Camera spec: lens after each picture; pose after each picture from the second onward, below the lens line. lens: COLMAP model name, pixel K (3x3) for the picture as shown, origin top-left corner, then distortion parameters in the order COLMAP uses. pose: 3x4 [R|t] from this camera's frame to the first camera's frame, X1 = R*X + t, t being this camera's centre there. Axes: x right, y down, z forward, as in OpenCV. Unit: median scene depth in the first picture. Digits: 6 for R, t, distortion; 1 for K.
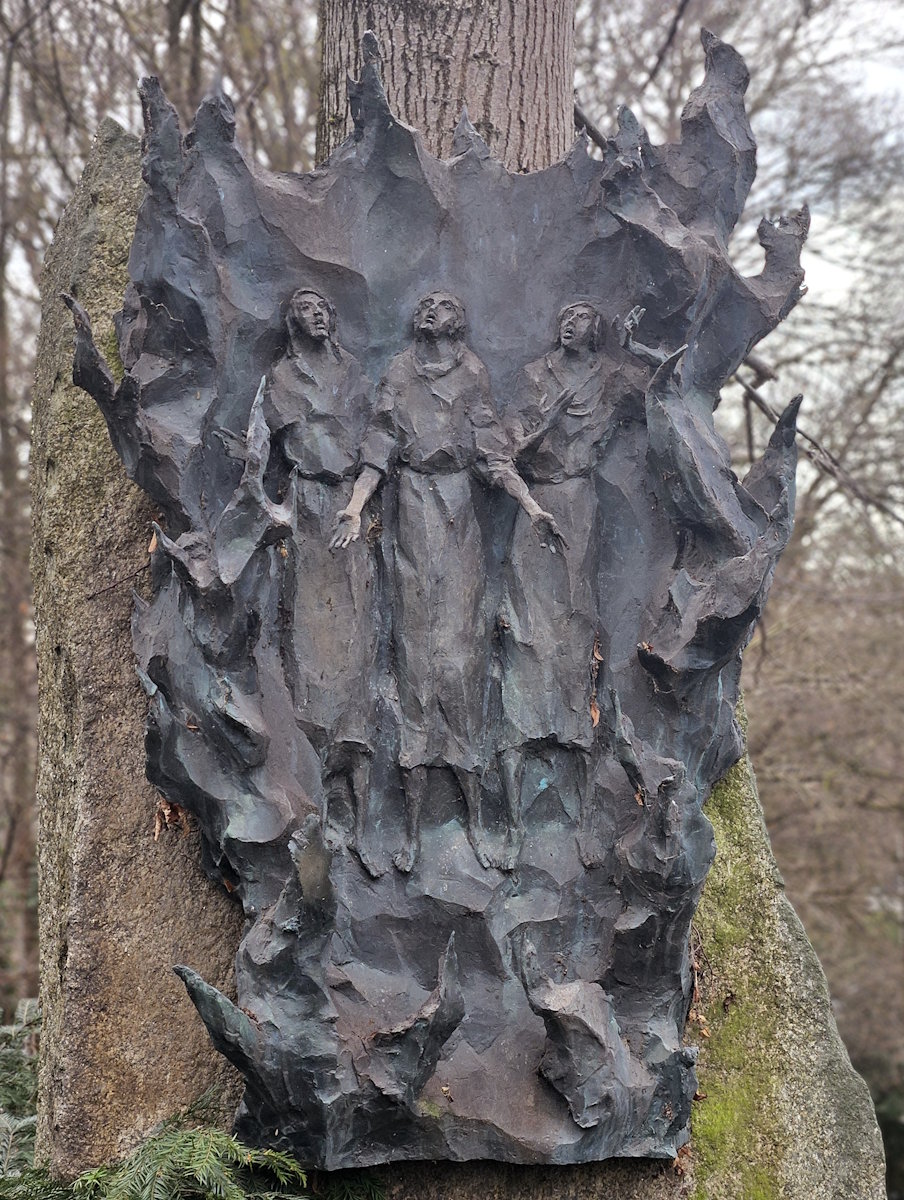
lens RADIAL K [[2413.1, 0, 454.4], [0, 2413.1, 595.7], [0, 0, 1]] dist [0.013818, 0.000000]
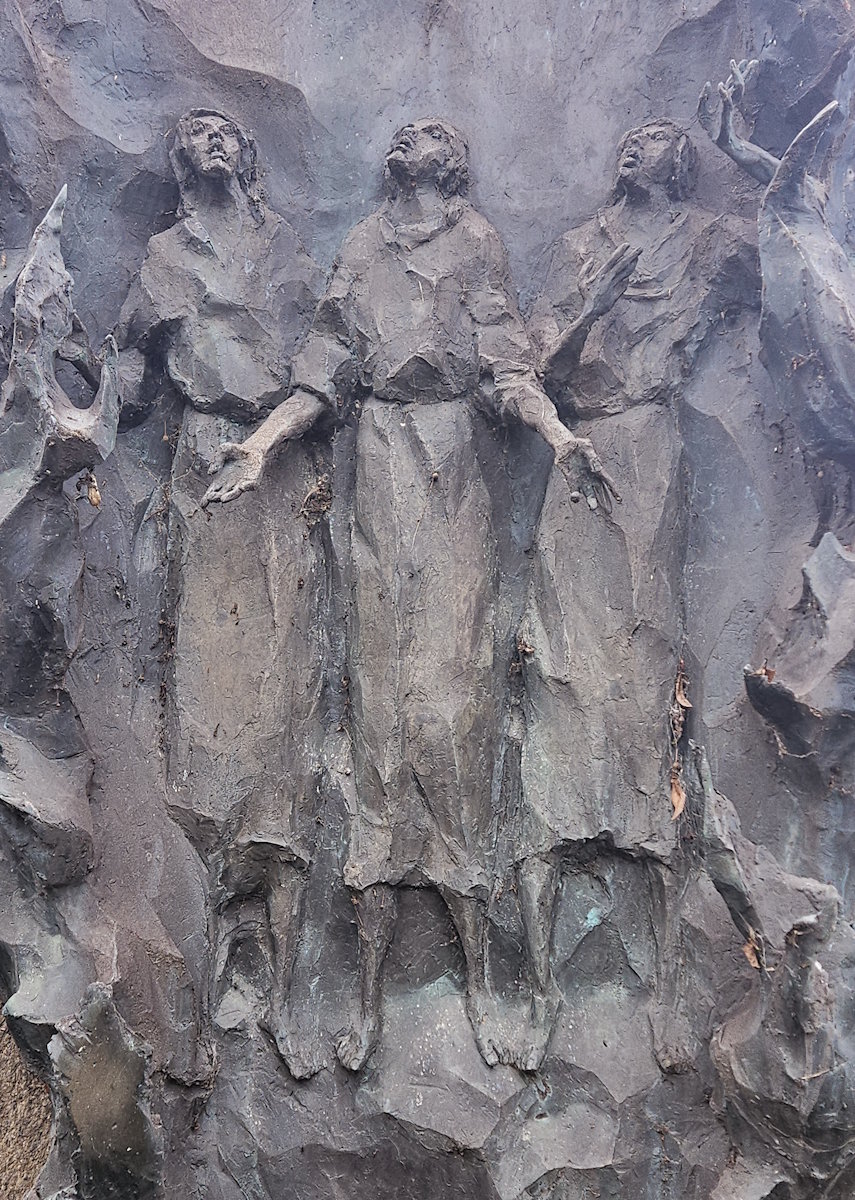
lens RADIAL K [[1921.1, 0, 422.2], [0, 1921.1, 609.5], [0, 0, 1]] dist [0.180643, 0.000000]
pose [[0.993530, -0.006287, -0.113395, 0.049900], [-0.001307, 0.997767, -0.066775, 0.034526], [0.113562, 0.066491, 0.991303, 0.525171]]
